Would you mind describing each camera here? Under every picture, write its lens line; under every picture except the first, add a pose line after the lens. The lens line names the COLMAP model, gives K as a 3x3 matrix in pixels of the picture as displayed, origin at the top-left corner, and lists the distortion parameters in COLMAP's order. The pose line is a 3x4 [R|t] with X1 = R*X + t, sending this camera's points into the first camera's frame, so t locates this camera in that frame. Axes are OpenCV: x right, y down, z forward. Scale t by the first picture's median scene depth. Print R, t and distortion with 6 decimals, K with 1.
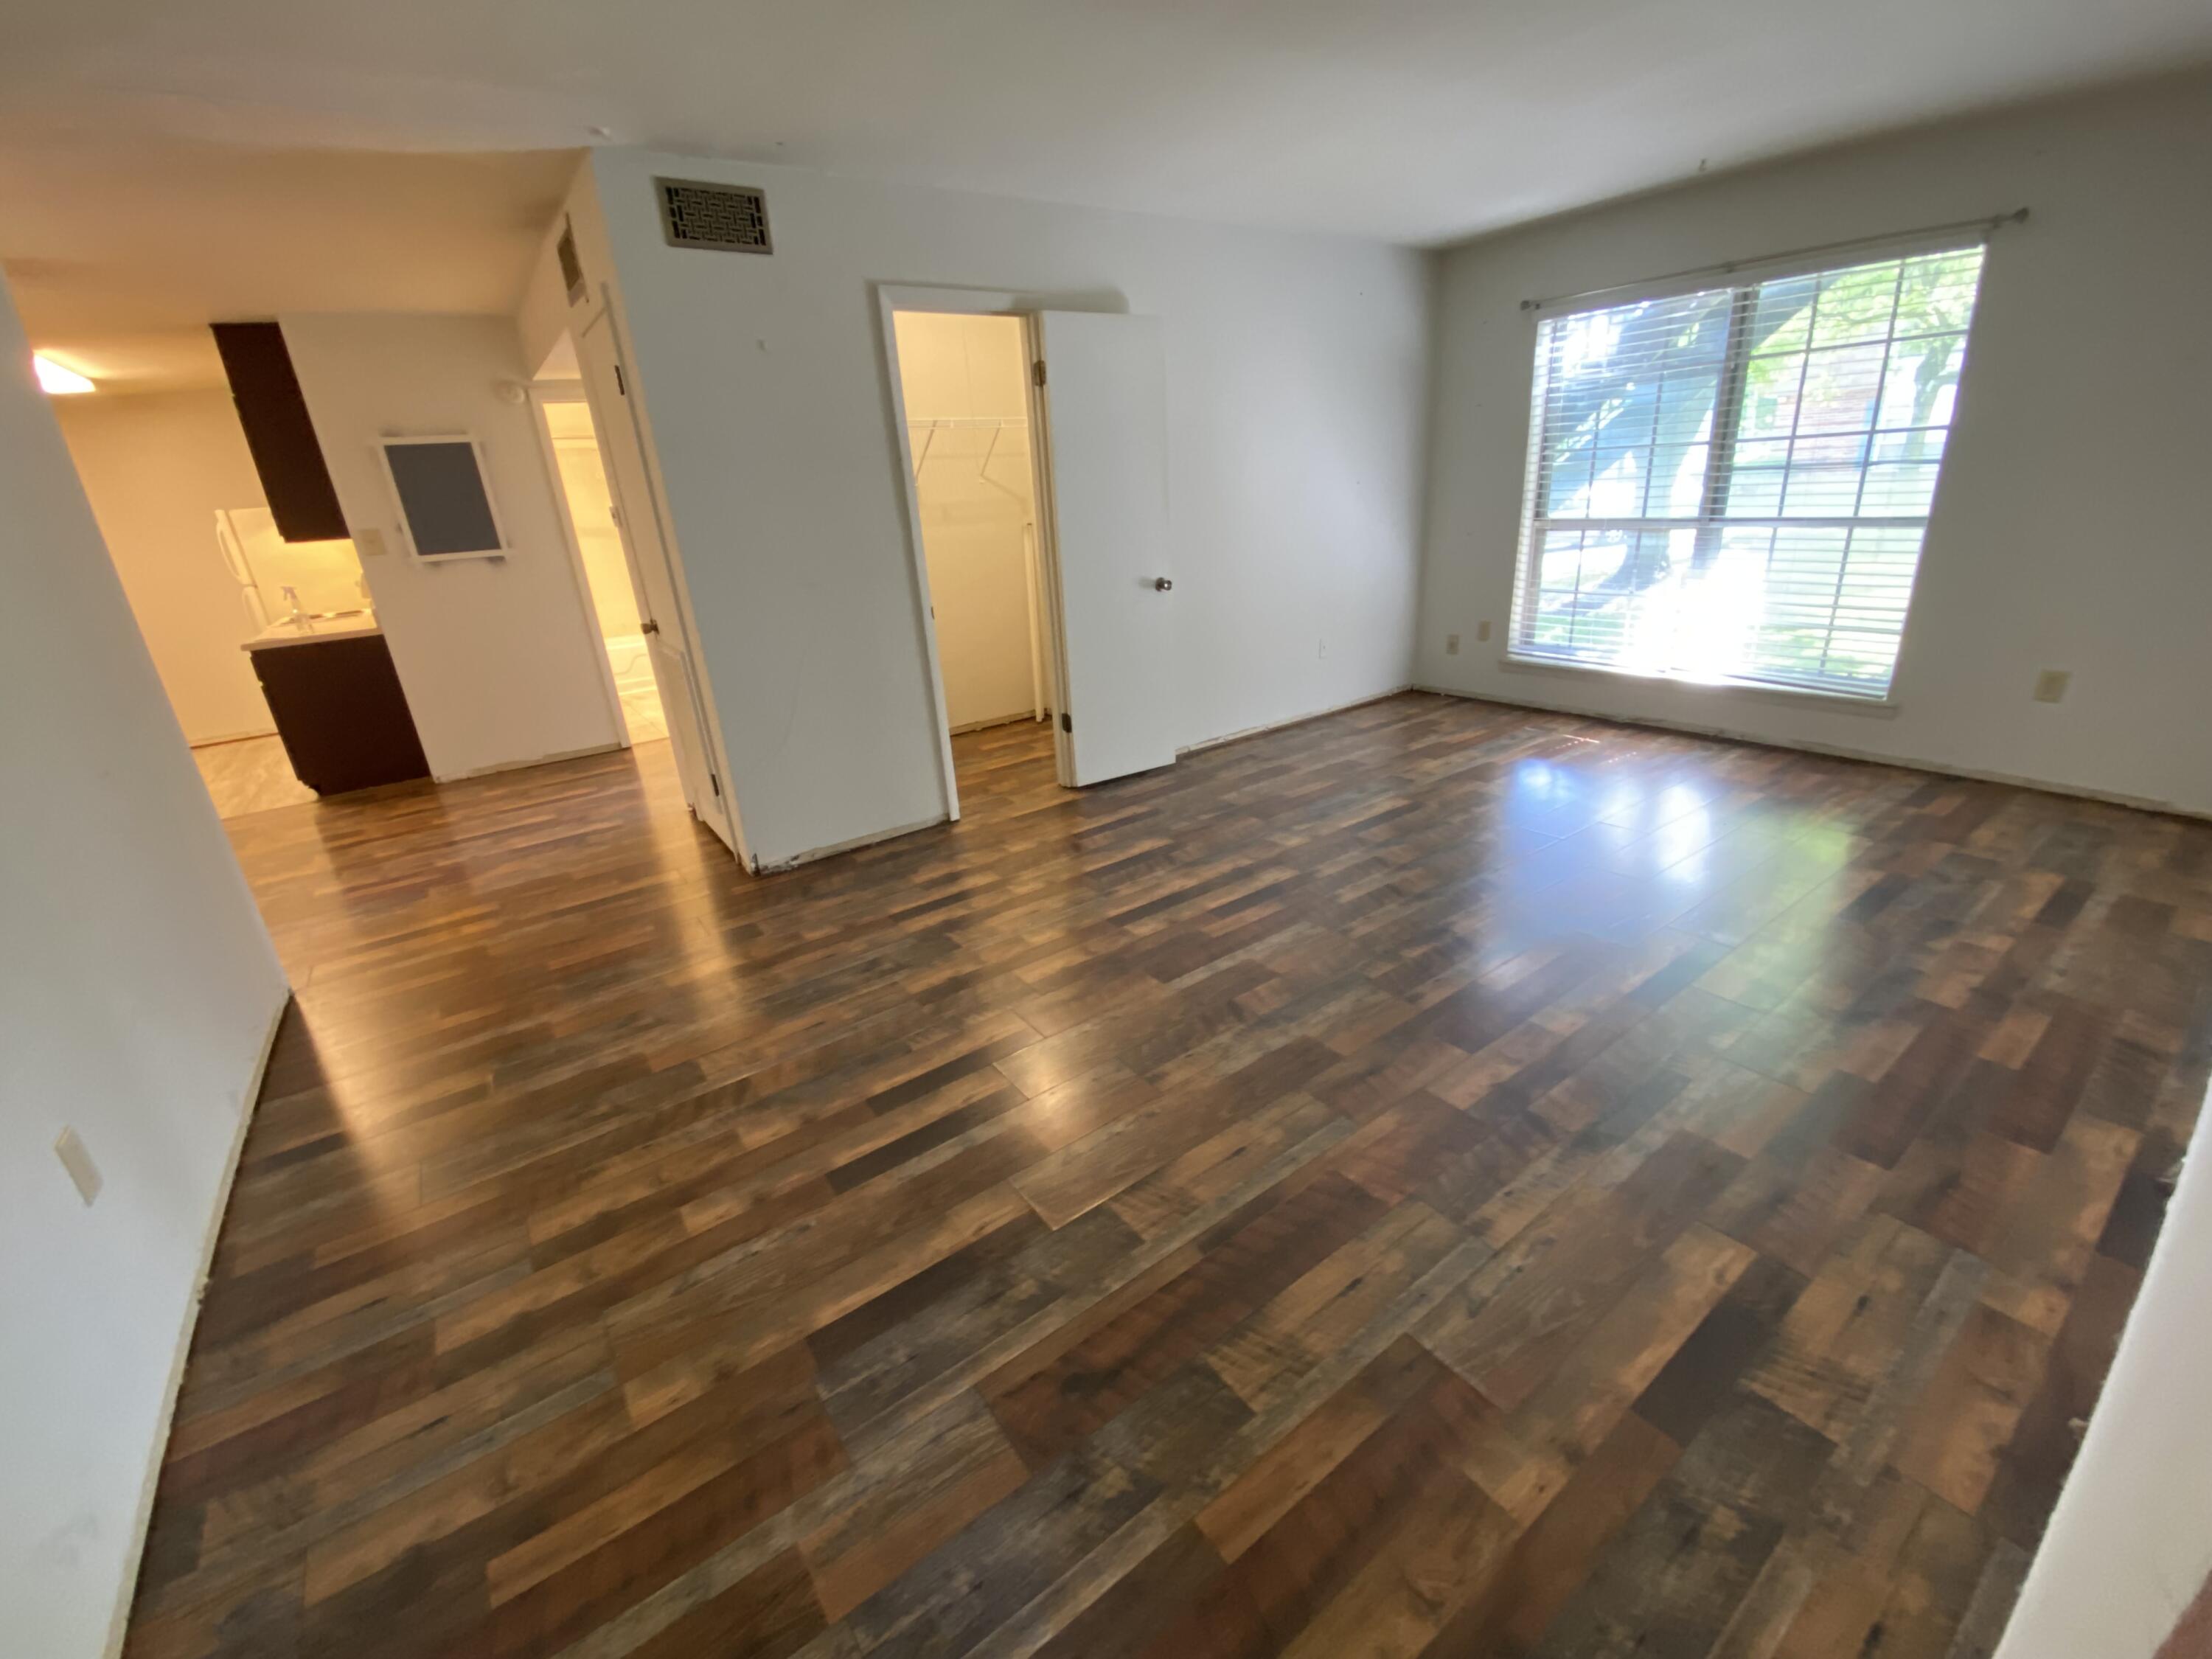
lens RADIAL K [[887.5, 0, 1098.8], [0, 887.5, 833.0], [0, 0, 1]] dist [0.017985, -0.019694]
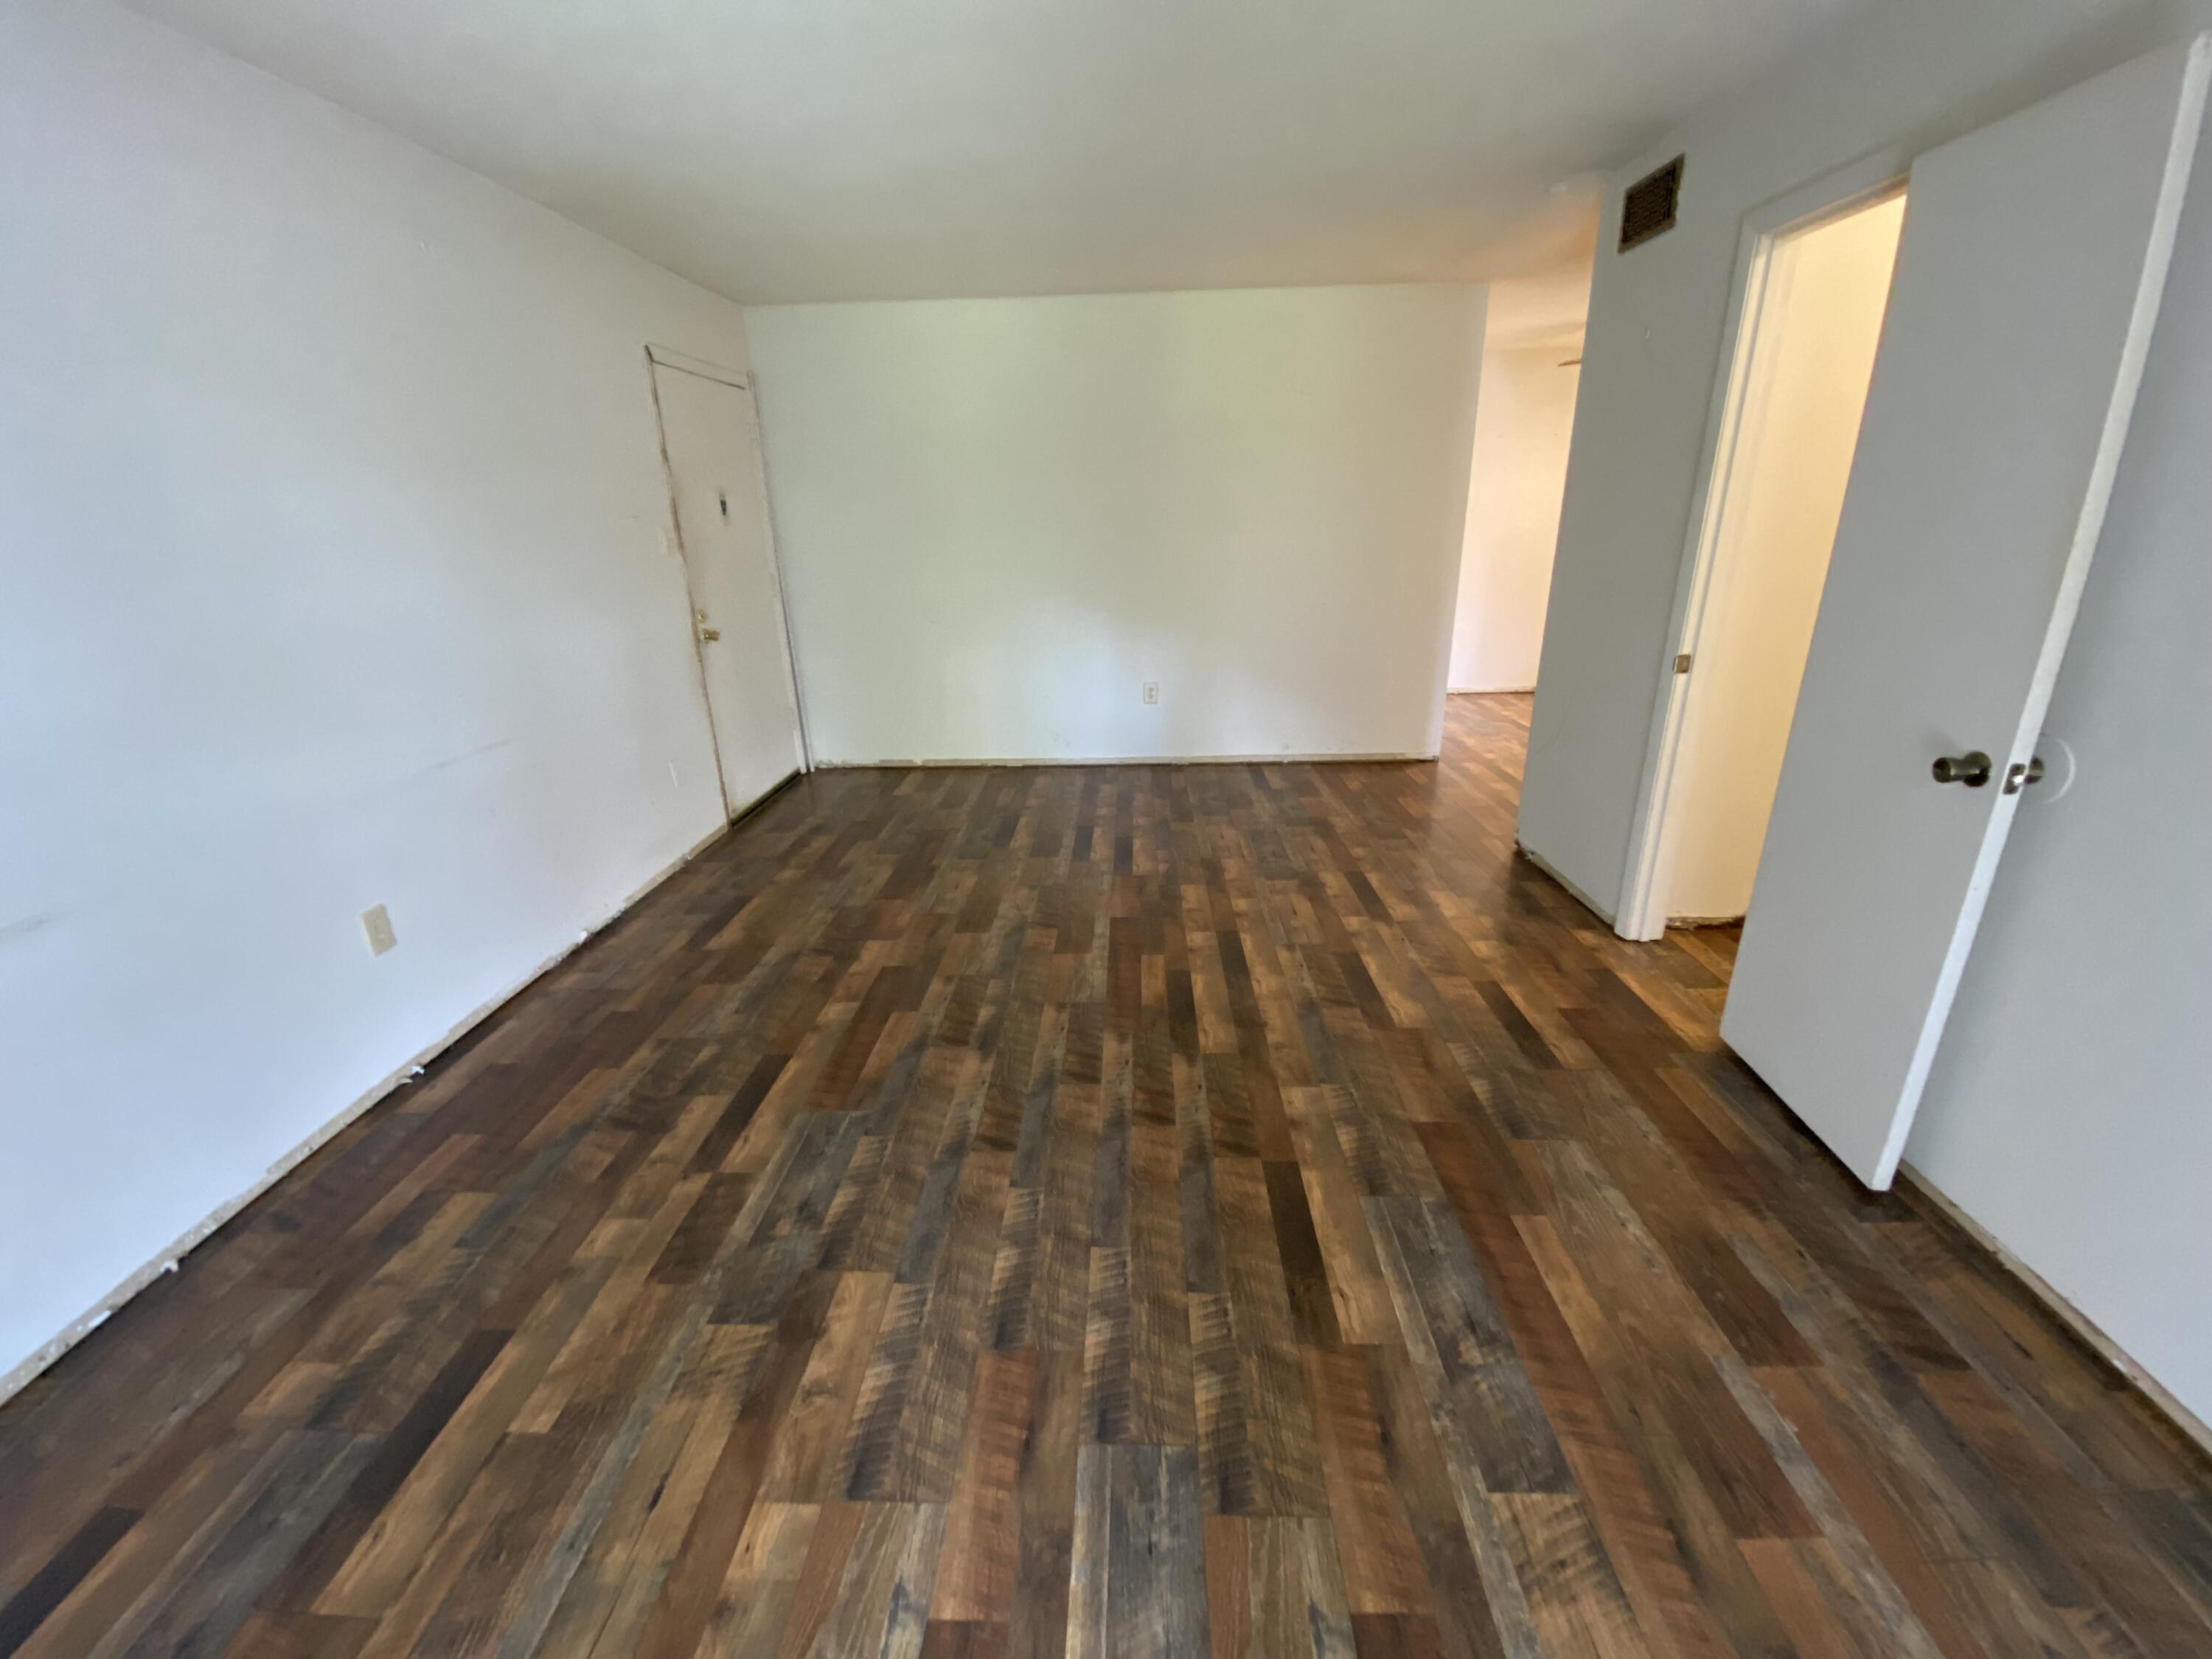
lens RADIAL K [[889.2, 0, 1106.0], [0, 889.2, 829.5], [0, 0, 1]] dist [0.039667, -0.035644]
pose [[-0.606299, 0.335924, -0.720803, 0.786246], [-0.226649, 0.795813, 0.561527, -0.529955], [0.762254, 0.503823, -0.406363, 1.197749]]
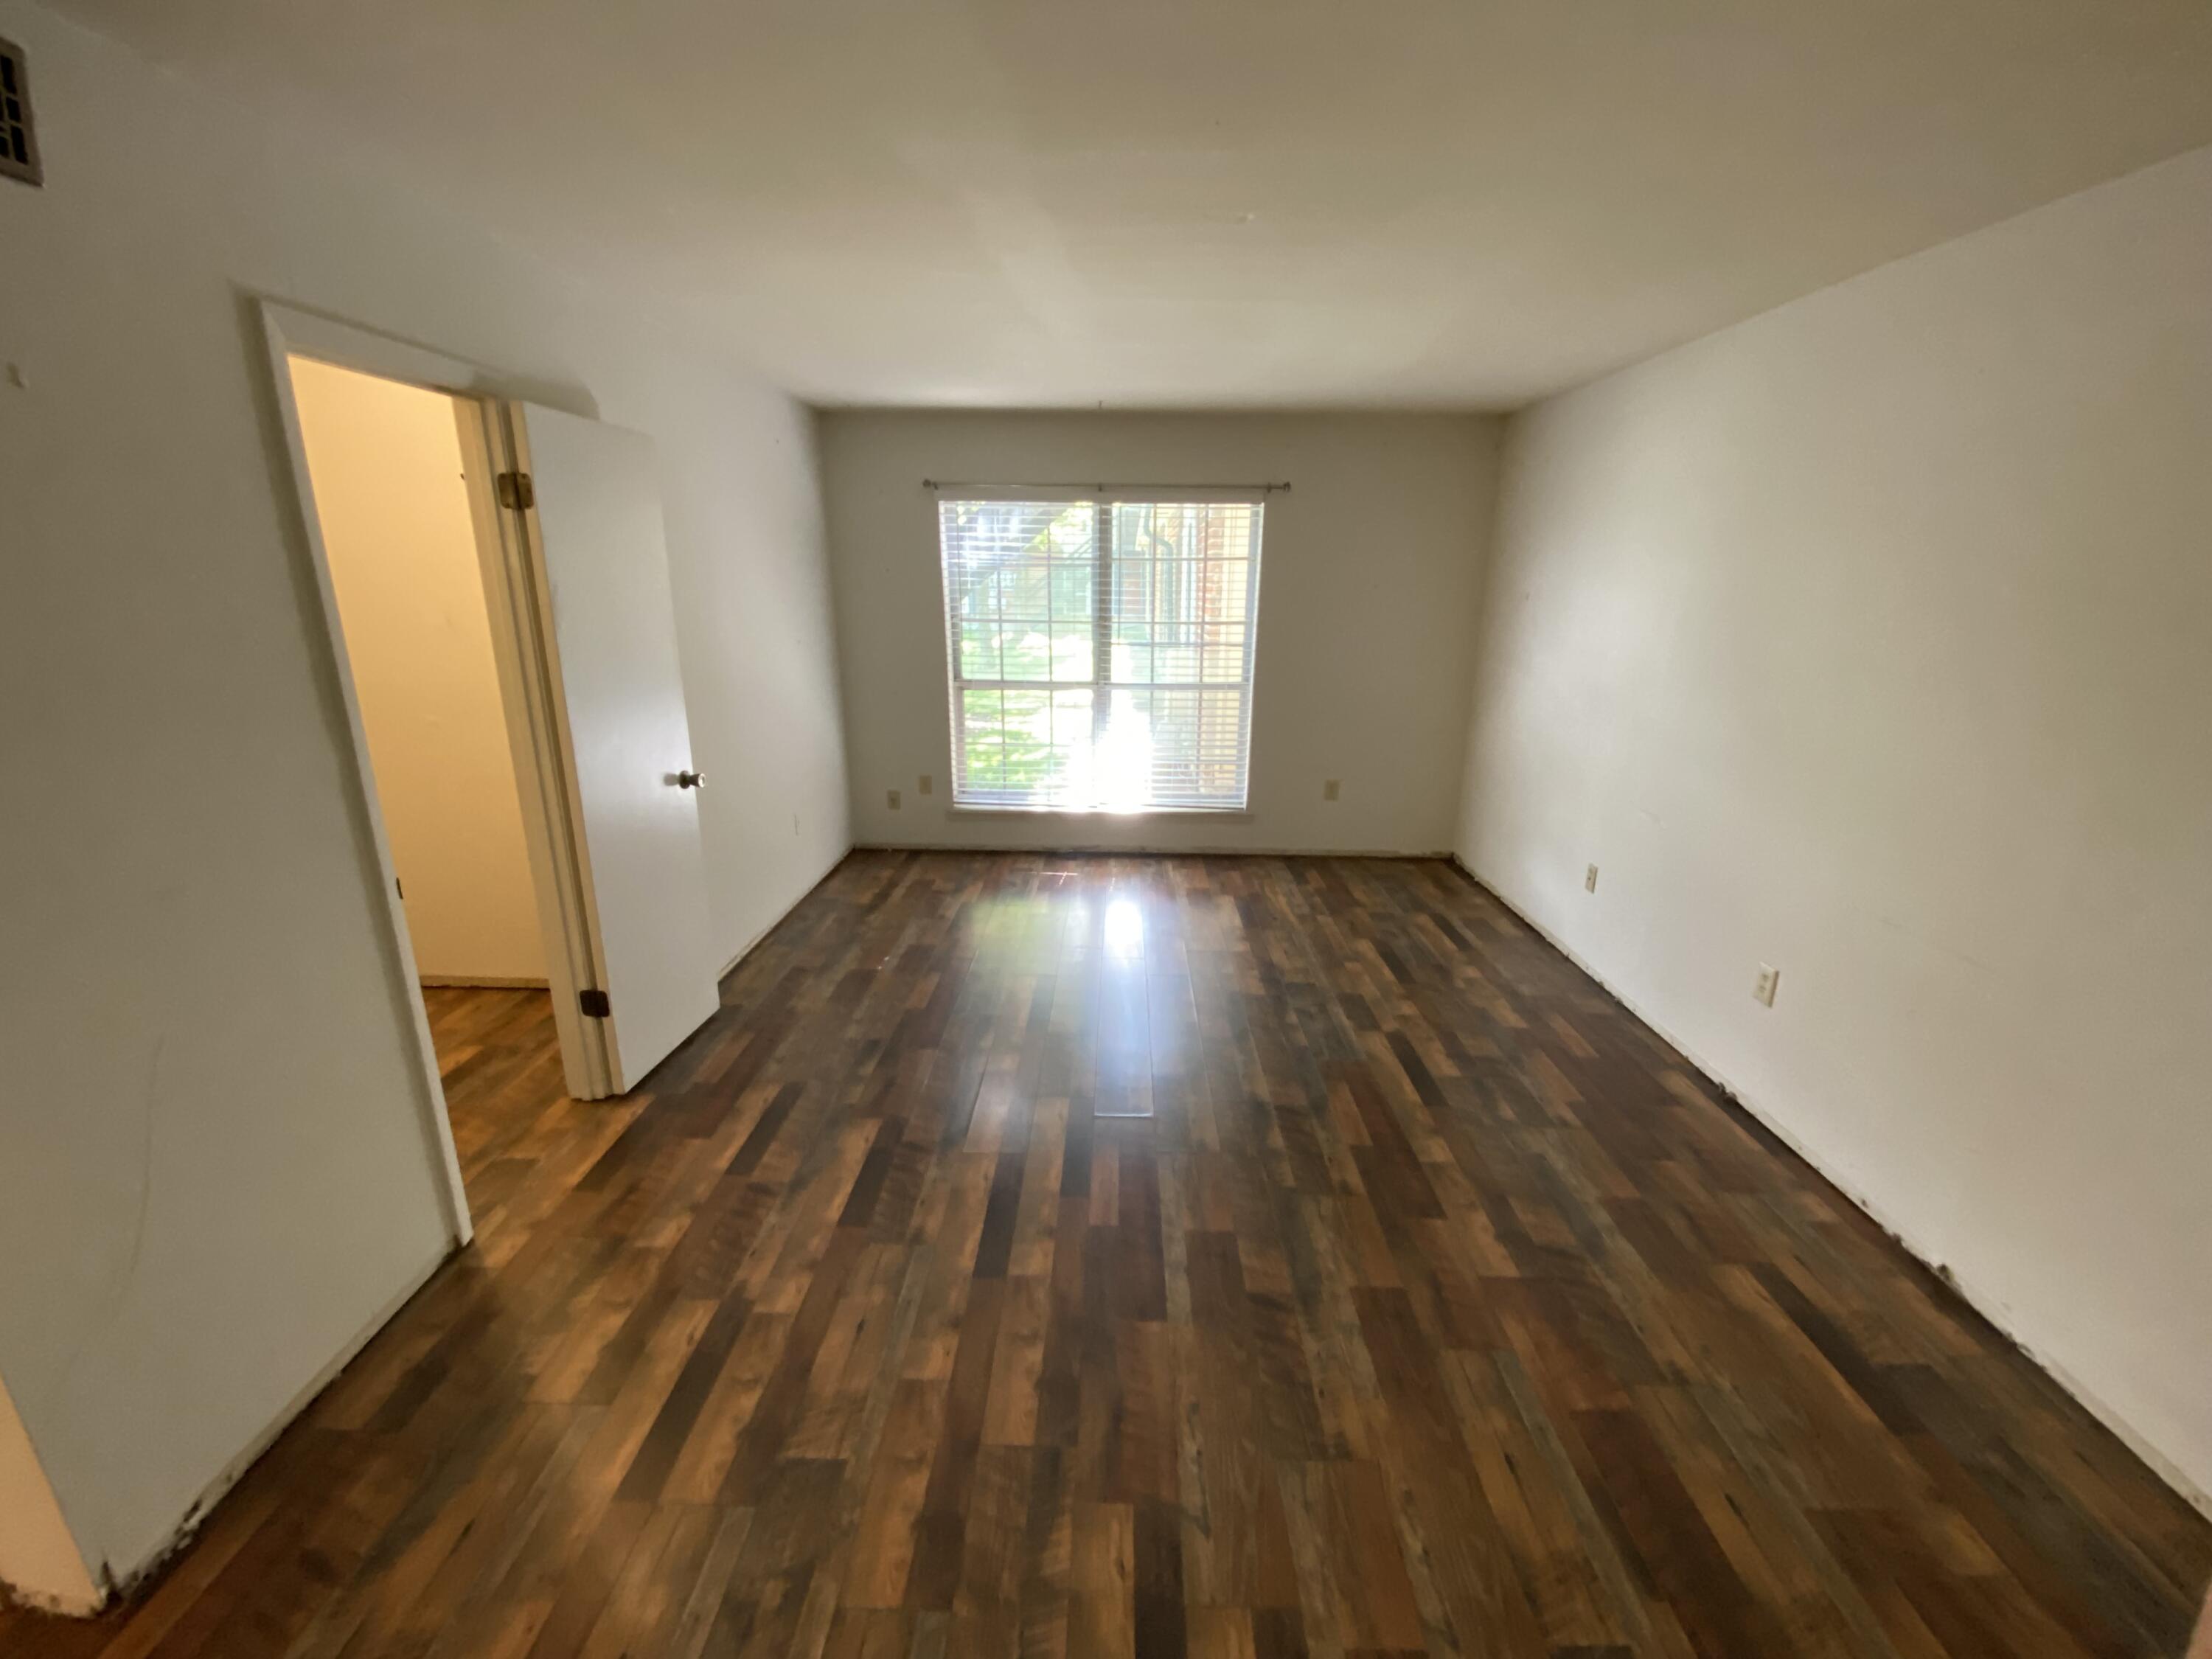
lens RADIAL K [[891.7, 0, 1106.0], [0, 891.7, 829.5], [0, 0, 1]] dist [0.019246, -0.021058]
pose [[0.595749, -0.149578, 0.789119, -0.419101], [0.246483, 0.969144, -0.002382, -0.210109], [-0.764414, 0.195924, 0.614235, 0.397310]]
